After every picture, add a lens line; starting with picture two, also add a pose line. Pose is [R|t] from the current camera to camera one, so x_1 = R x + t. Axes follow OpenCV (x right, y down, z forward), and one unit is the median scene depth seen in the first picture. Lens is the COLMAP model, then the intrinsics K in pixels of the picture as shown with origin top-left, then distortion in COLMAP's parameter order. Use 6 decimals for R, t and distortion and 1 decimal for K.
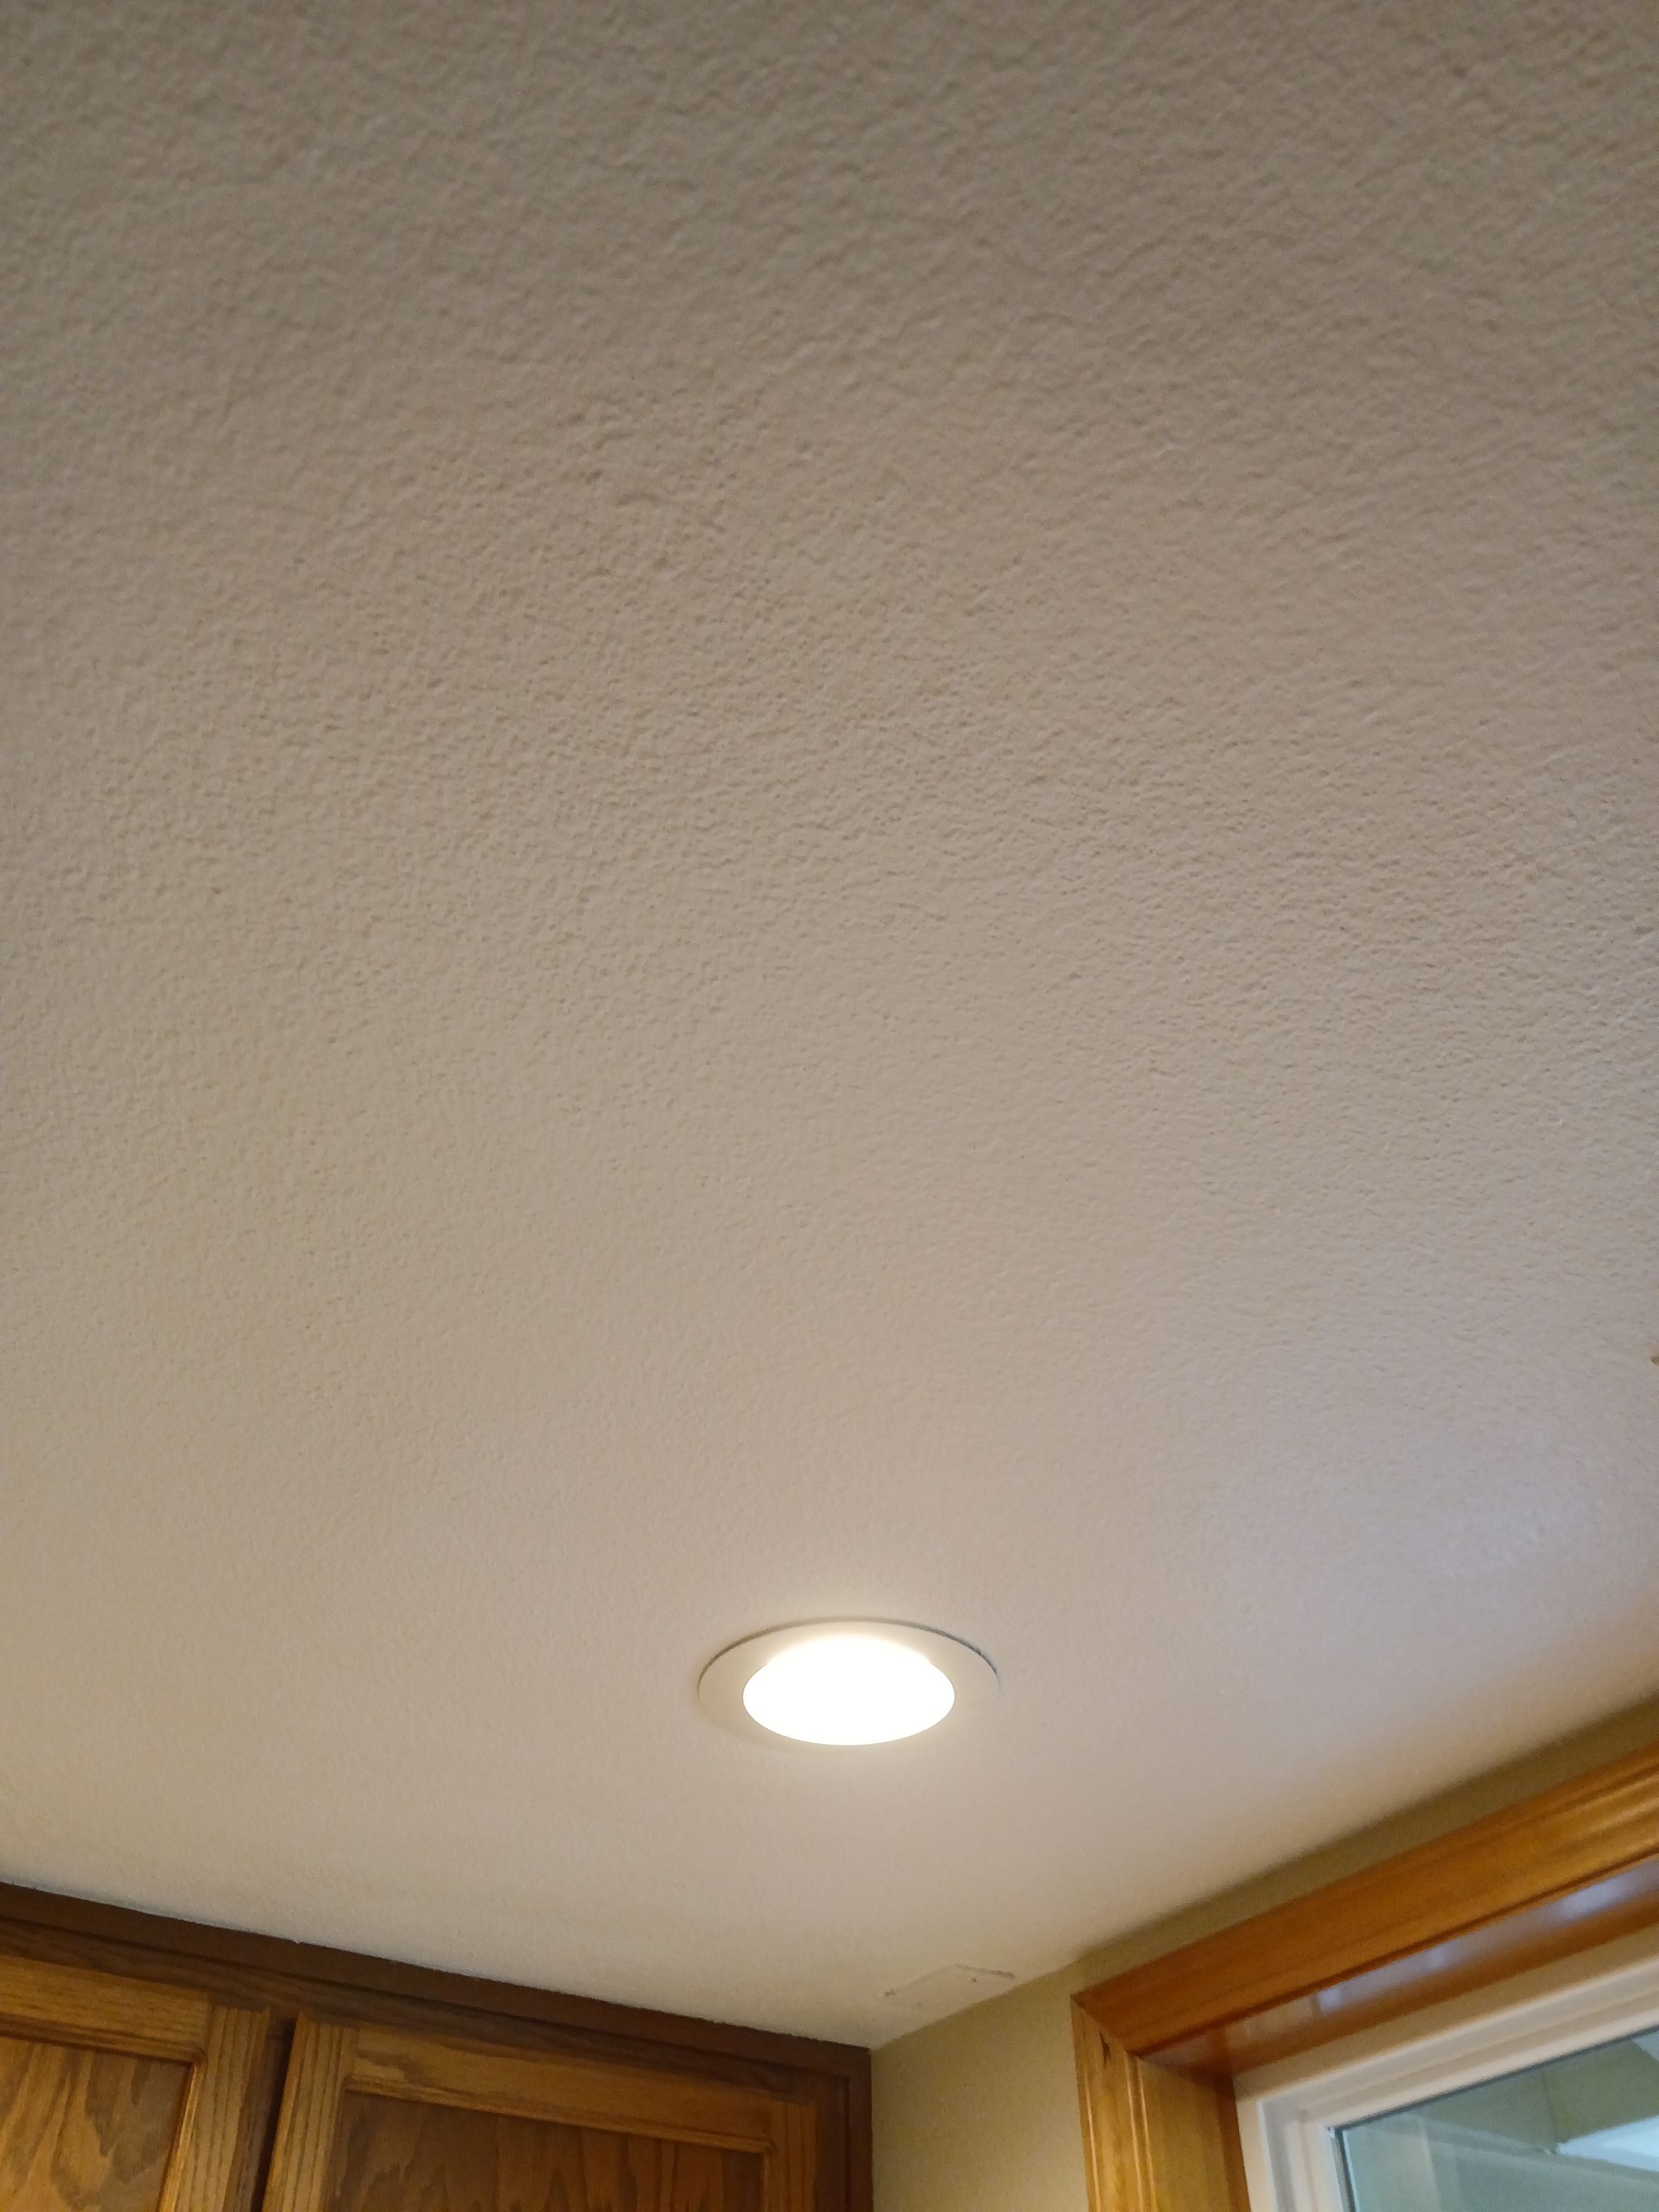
lens RADIAL K [[1814.2, 0, 818.0], [0, 1814.2, 1112.1], [0, 0, 1]] dist [0.059985, -0.157739]
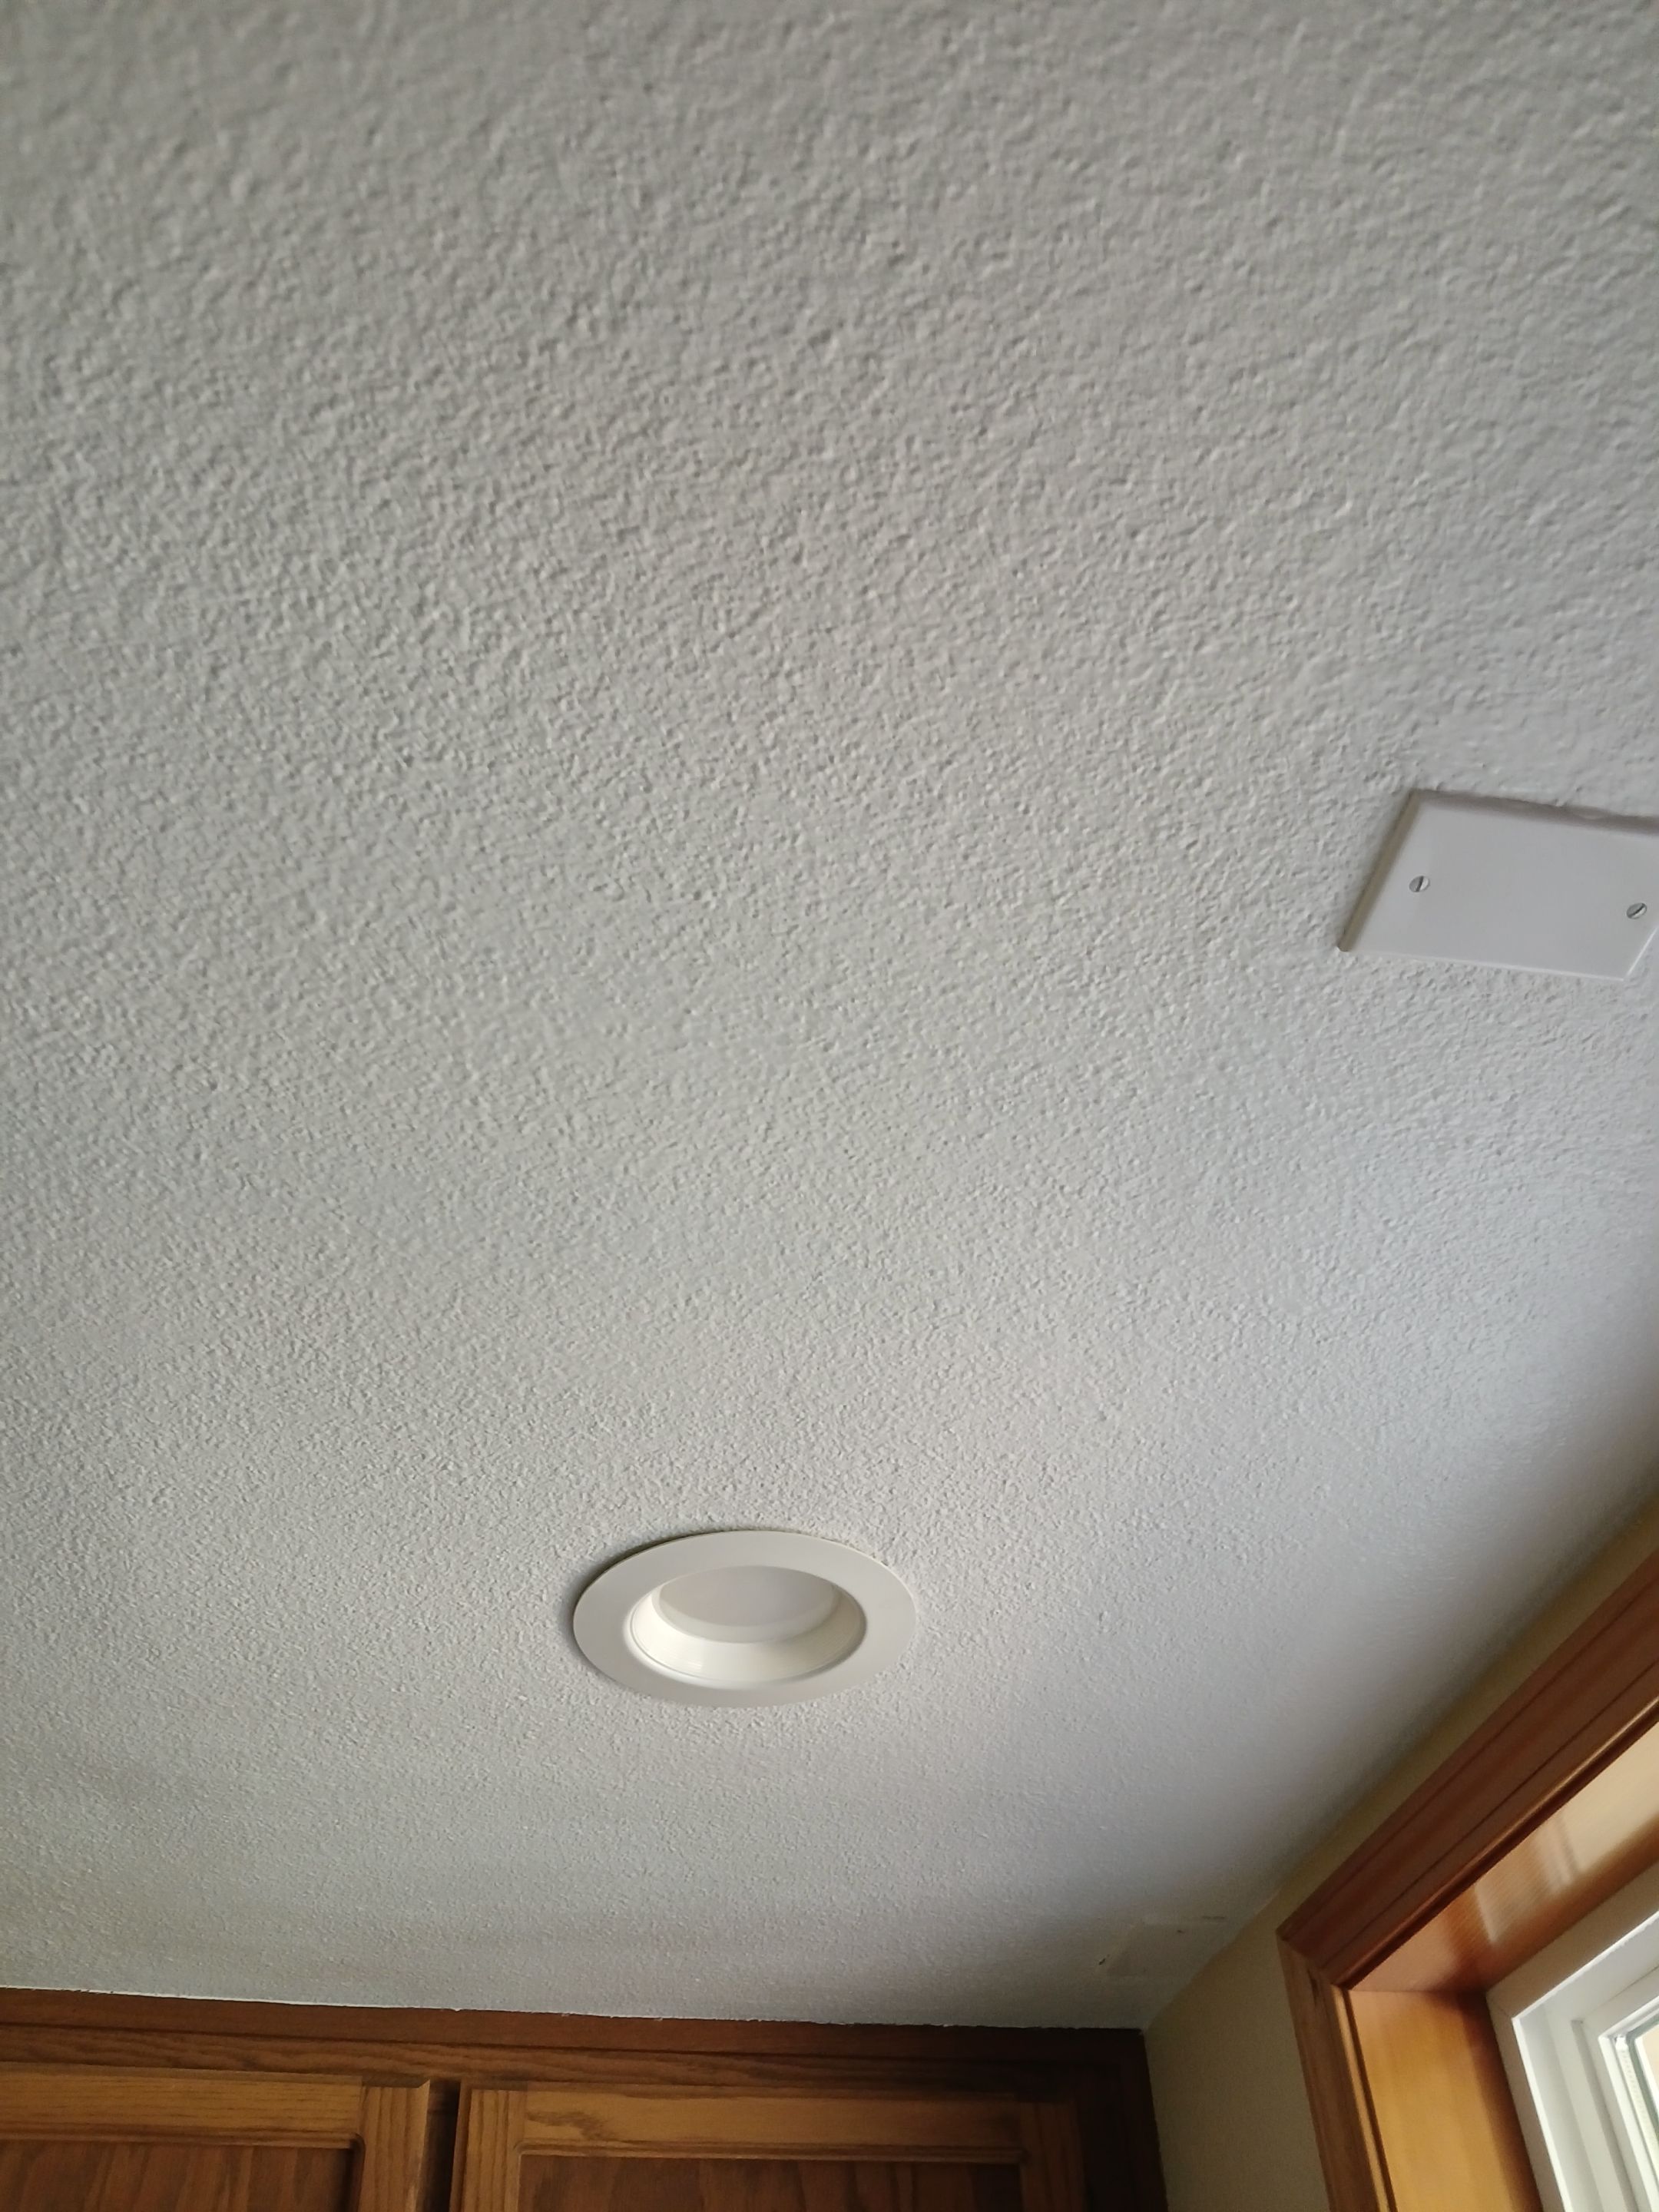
lens RADIAL K [[1814.2, 0, 844.3], [0, 1814.2, 1166.8], [0, 0, 1]] dist [0.059985, -0.157739]
pose [[0.926872, -0.274649, -0.255884, 0.494909], [0.273457, 0.961012, -0.040963, 0.224201], [0.257158, -0.032006, 0.965839, 0.251507]]
